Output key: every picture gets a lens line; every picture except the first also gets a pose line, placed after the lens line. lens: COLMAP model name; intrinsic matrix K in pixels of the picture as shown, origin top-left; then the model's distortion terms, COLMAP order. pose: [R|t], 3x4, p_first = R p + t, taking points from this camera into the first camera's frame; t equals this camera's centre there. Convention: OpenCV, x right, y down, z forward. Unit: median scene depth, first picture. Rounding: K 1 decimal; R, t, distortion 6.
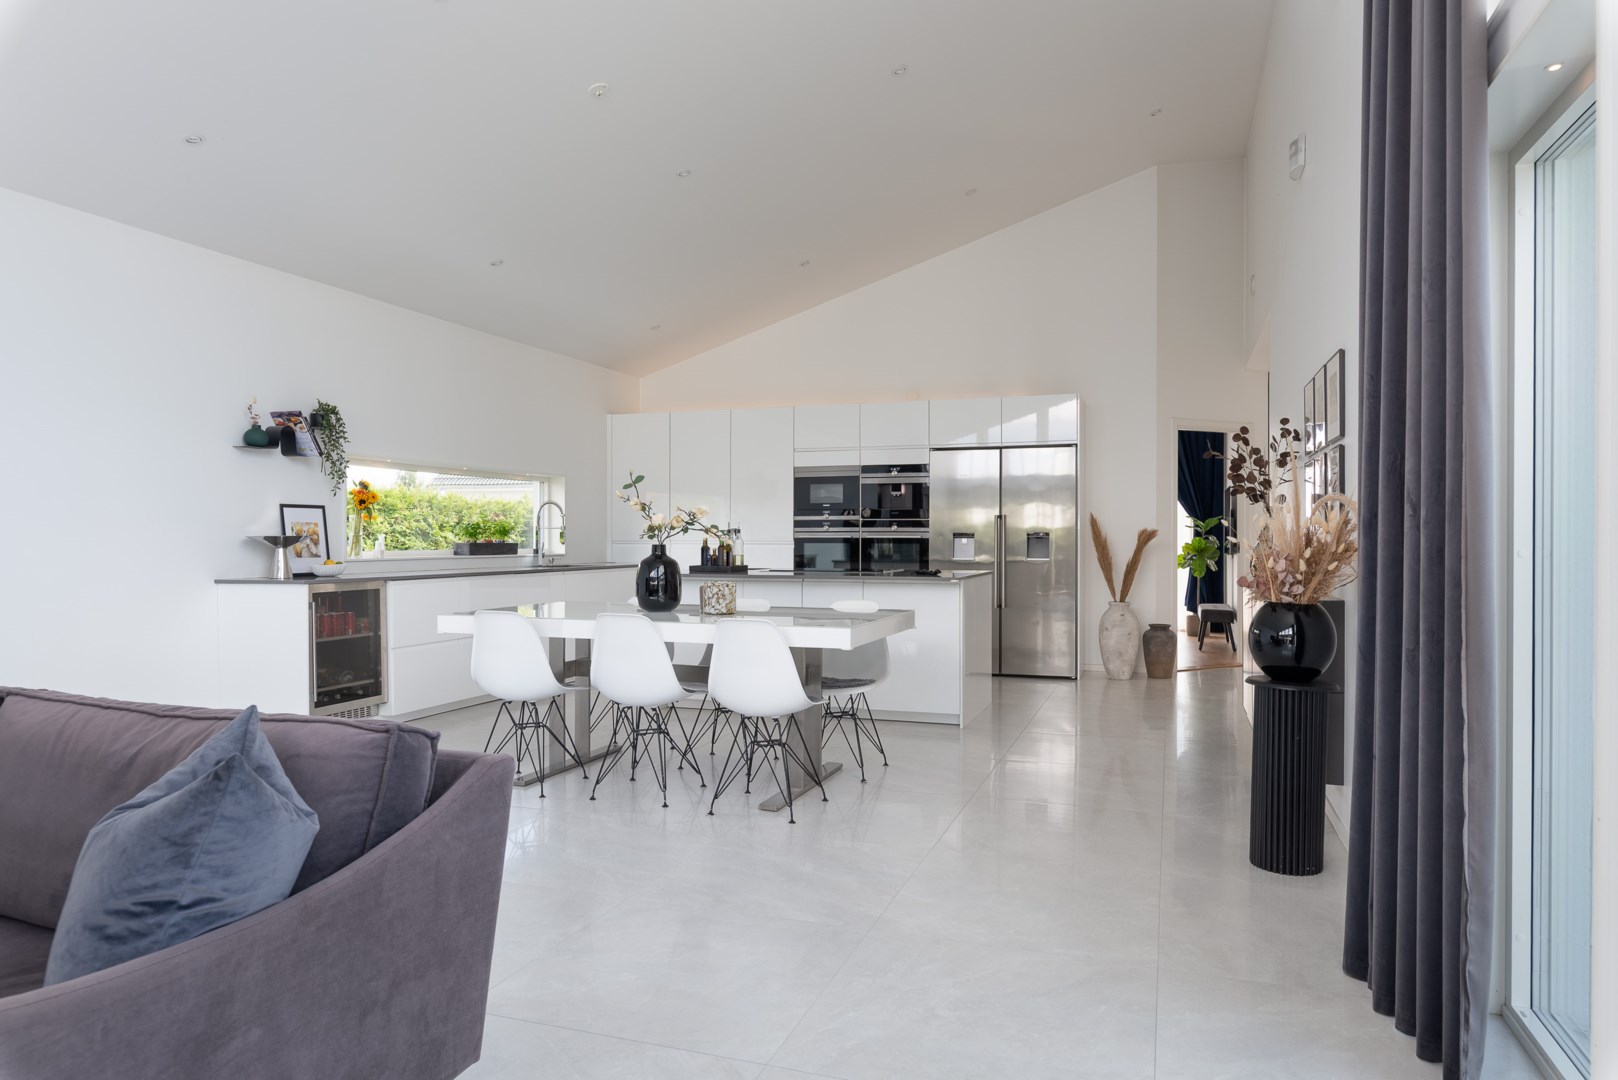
lens RADIAL K [[999.4, 0, 811.1], [0, 999.4, 540.4], [0, 0, 1]] dist [-0.002770, 0.000131]
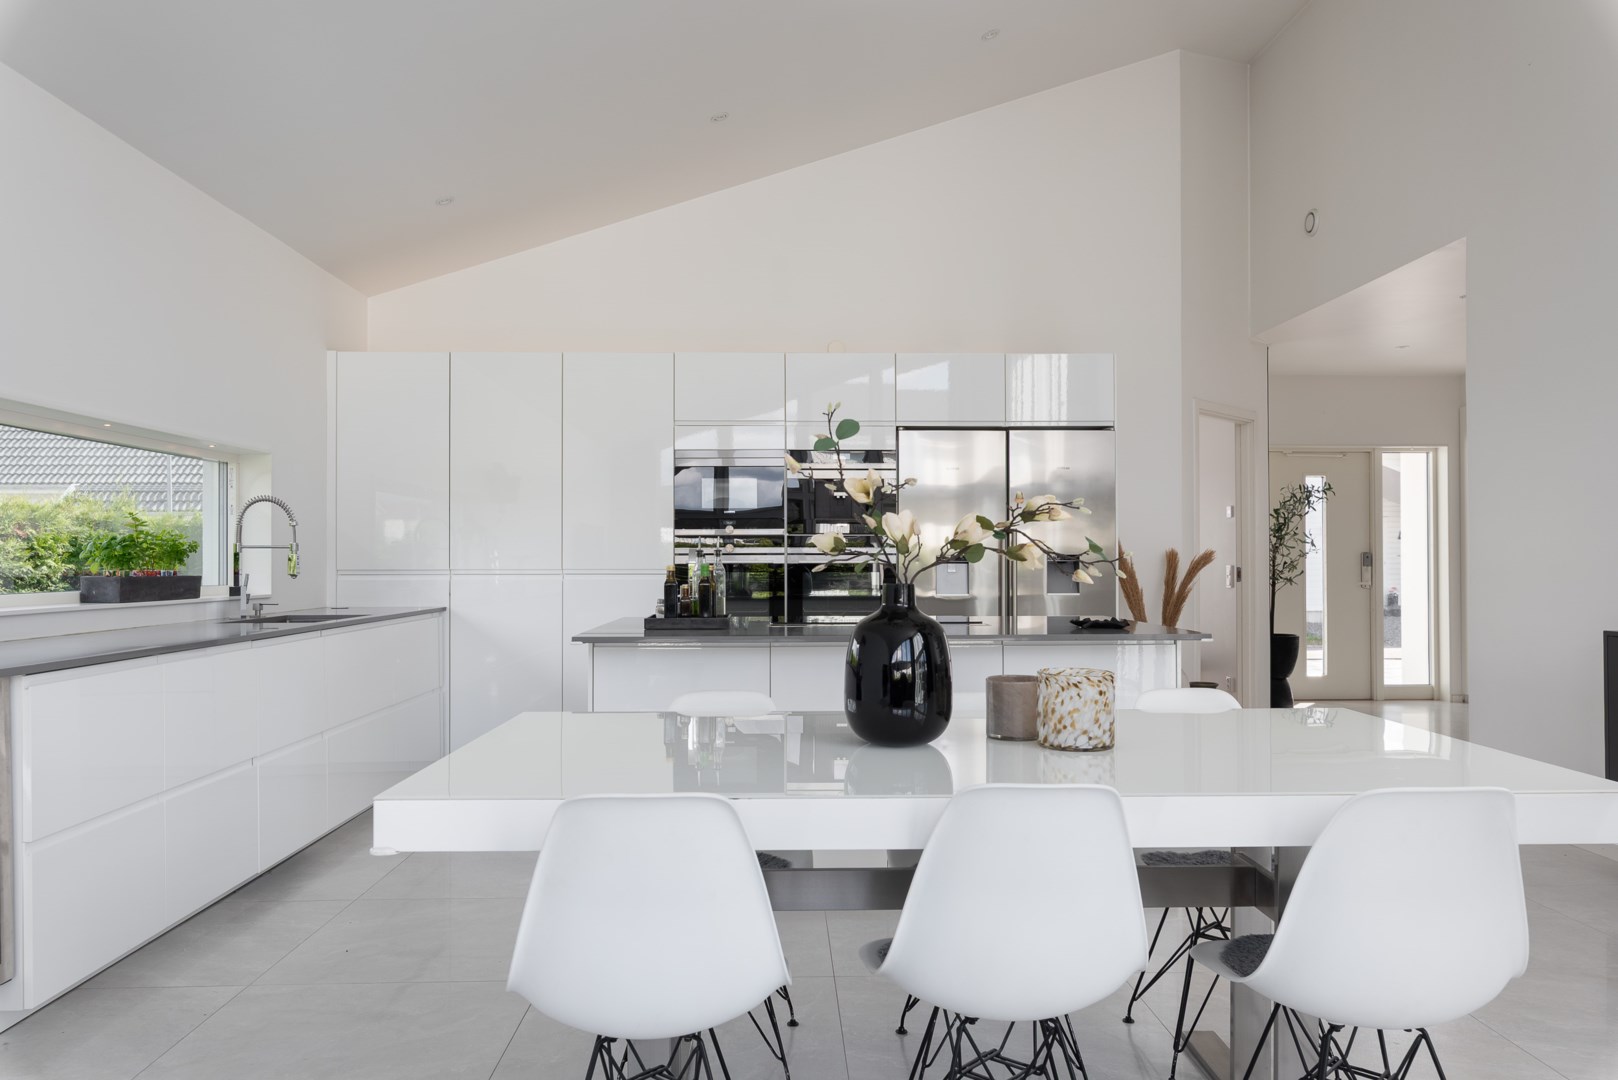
lens RADIAL K [[1160.1, 0, 807.0], [0, 1160.1, 543.2], [0, 0, 1]] dist [0.014933, 0.003299]
pose [[0.933842, 0.002997, 0.357672, -0.151384], [0.003930, 0.999819, -0.018637, -0.001257], [-0.357663, 0.018810, 0.933661, 0.227625]]
